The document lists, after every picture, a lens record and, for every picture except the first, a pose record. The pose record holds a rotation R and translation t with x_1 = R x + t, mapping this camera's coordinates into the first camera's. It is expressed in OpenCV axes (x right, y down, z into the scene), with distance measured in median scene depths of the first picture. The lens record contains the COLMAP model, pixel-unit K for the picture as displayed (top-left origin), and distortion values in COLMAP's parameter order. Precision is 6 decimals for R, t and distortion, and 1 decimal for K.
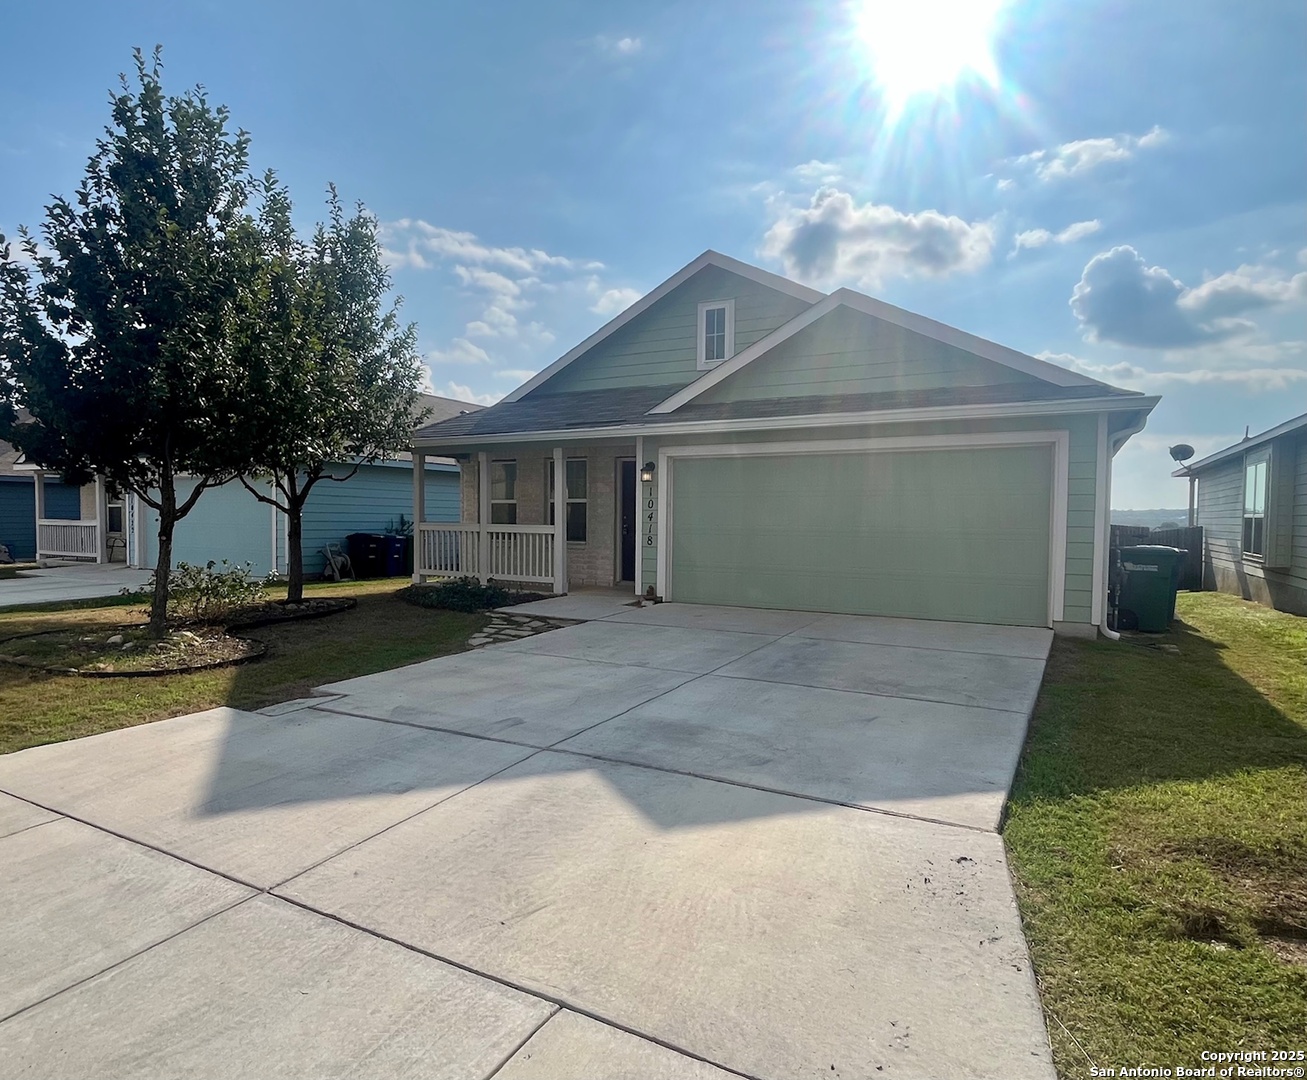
lens RADIAL K [[754.2, 0, 622.9], [0, 754.2, 538.9], [0, 0, 1]] dist [0.001840, 0.000239]
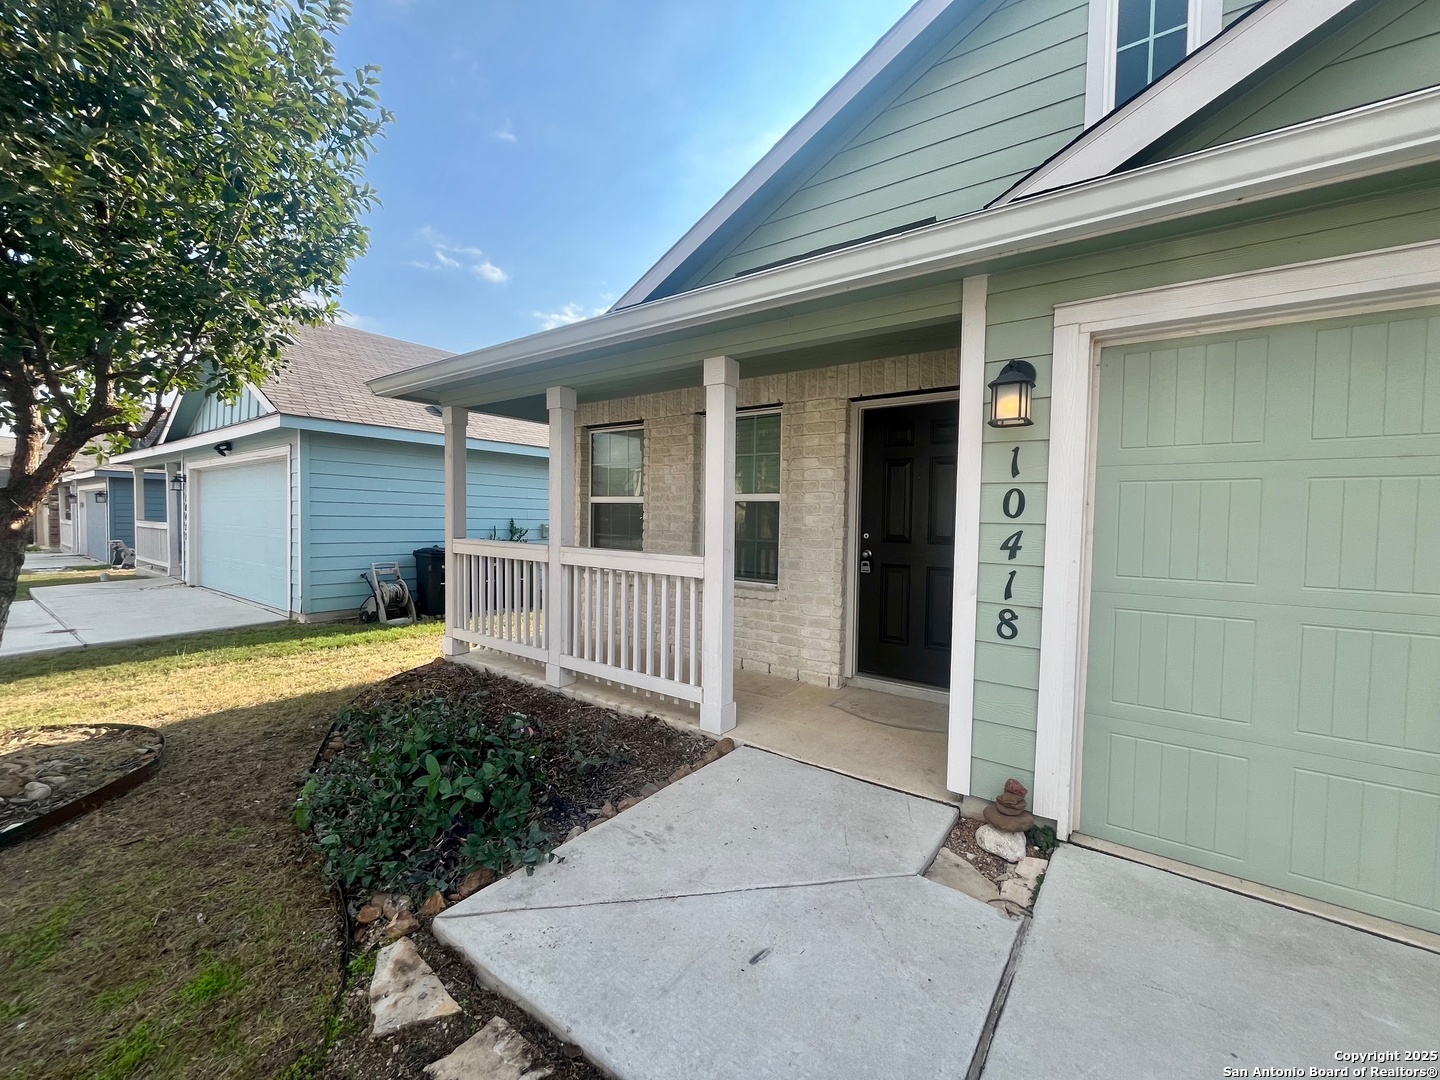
lens RADIAL K [[581.1, 0, 723.2], [0, 581.1, 539.2], [0, 0, 1]] dist [-0.003074, -0.001104]
pose [[0.994457, 0.013595, -0.104259, -0.048658], [-0.013081, 0.999899, 0.005618, -0.028701], [0.104325, -0.004223, 0.994534, 0.691338]]
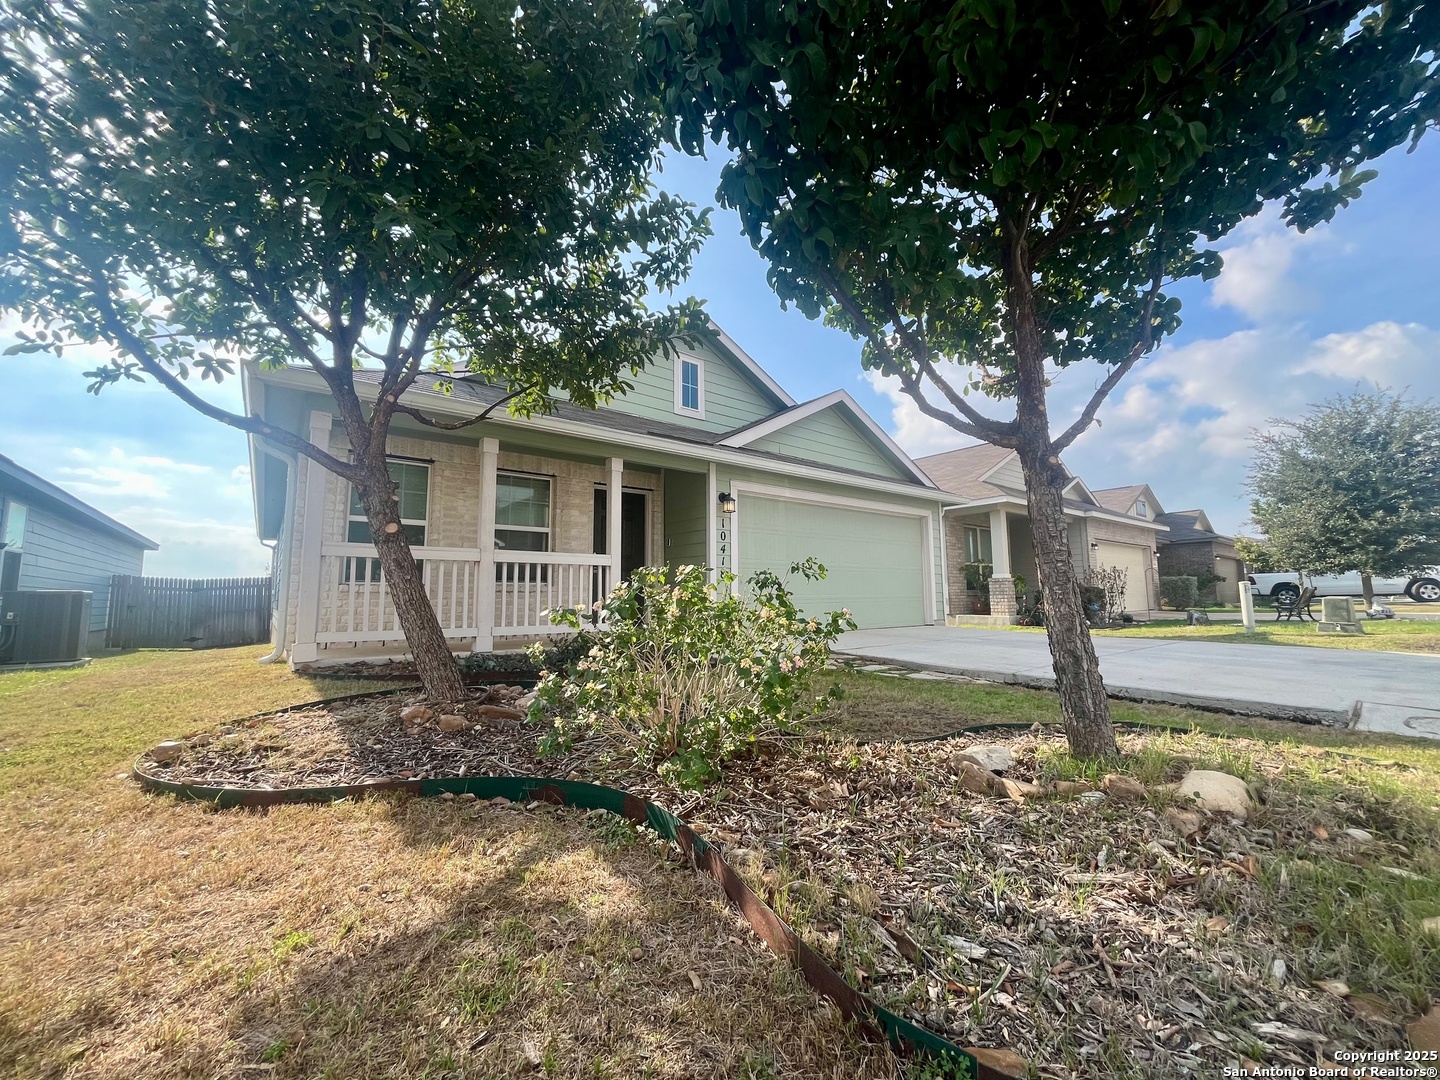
lens RADIAL K [[581.1, 0, 719.4], [0, 581.1, 531.6], [0, 0, 1]] dist [-0.003074, -0.001104]
pose [[0.382178, 0.090736, 0.919623, -0.593474], [0.037134, 0.992856, -0.113394, 0.030106], [-0.923342, 0.077487, 0.376079, 0.658169]]
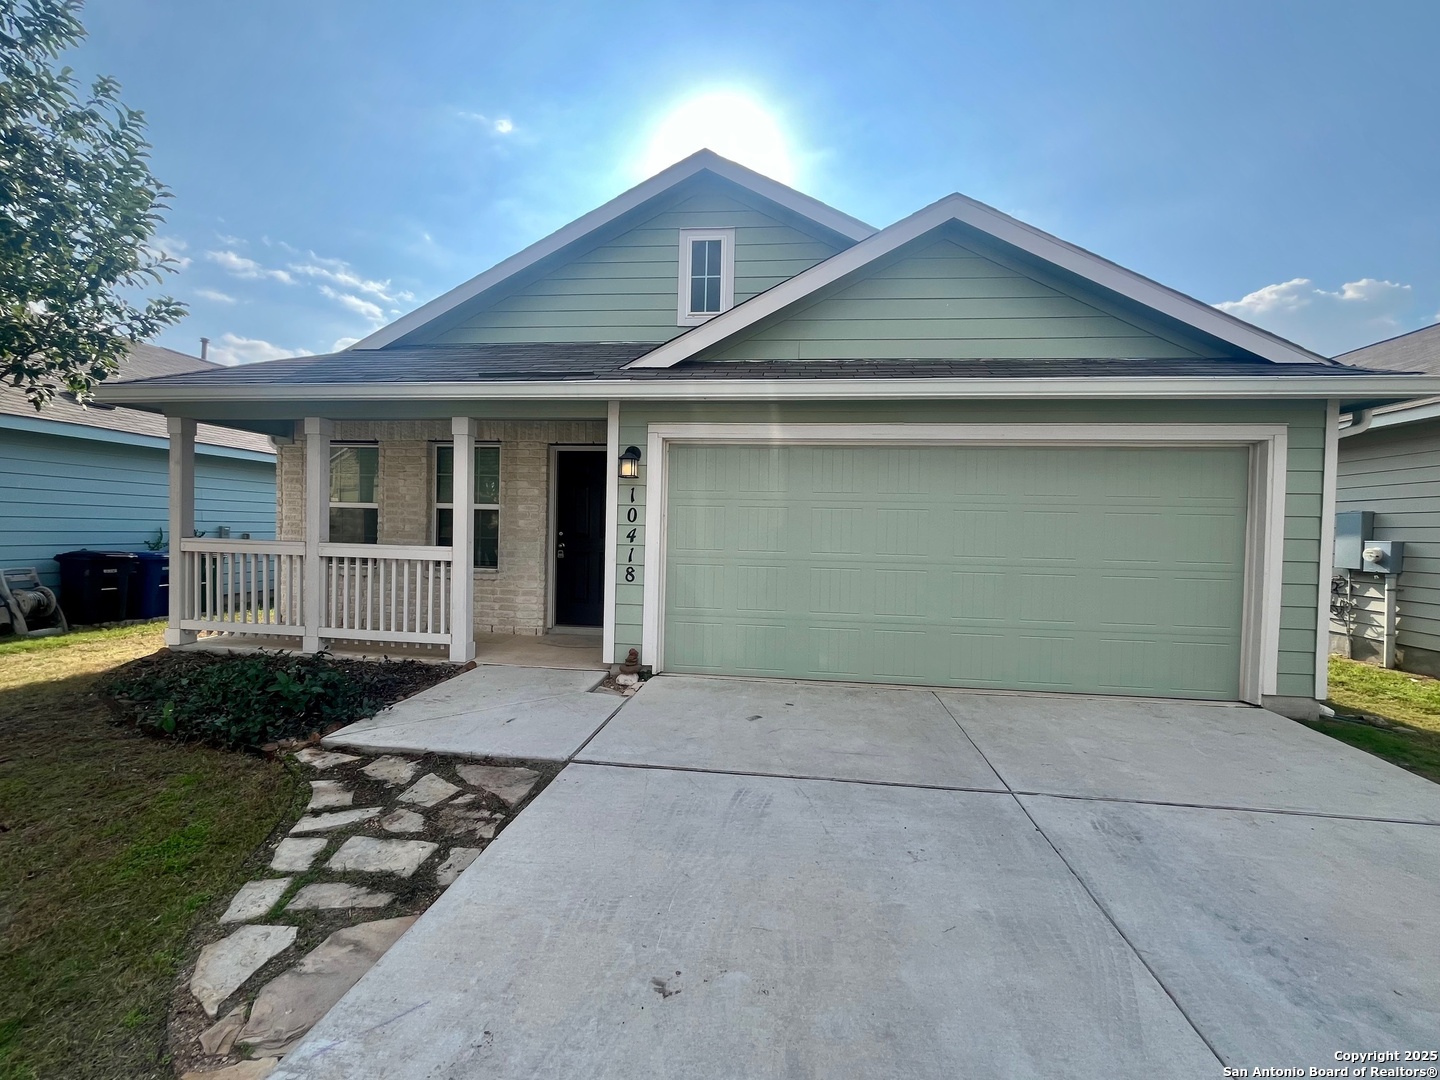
lens RADIAL K [[581.1, 0, 722.8], [0, 581.1, 536.6], [0, 0, 1]] dist [-0.003074, -0.001104]
pose [[0.919966, 0.008436, 0.391907, -0.072947], [-0.004031, 0.999919, -0.012063, -0.020990], [-0.391977, 0.009518, 0.919926, 0.489425]]
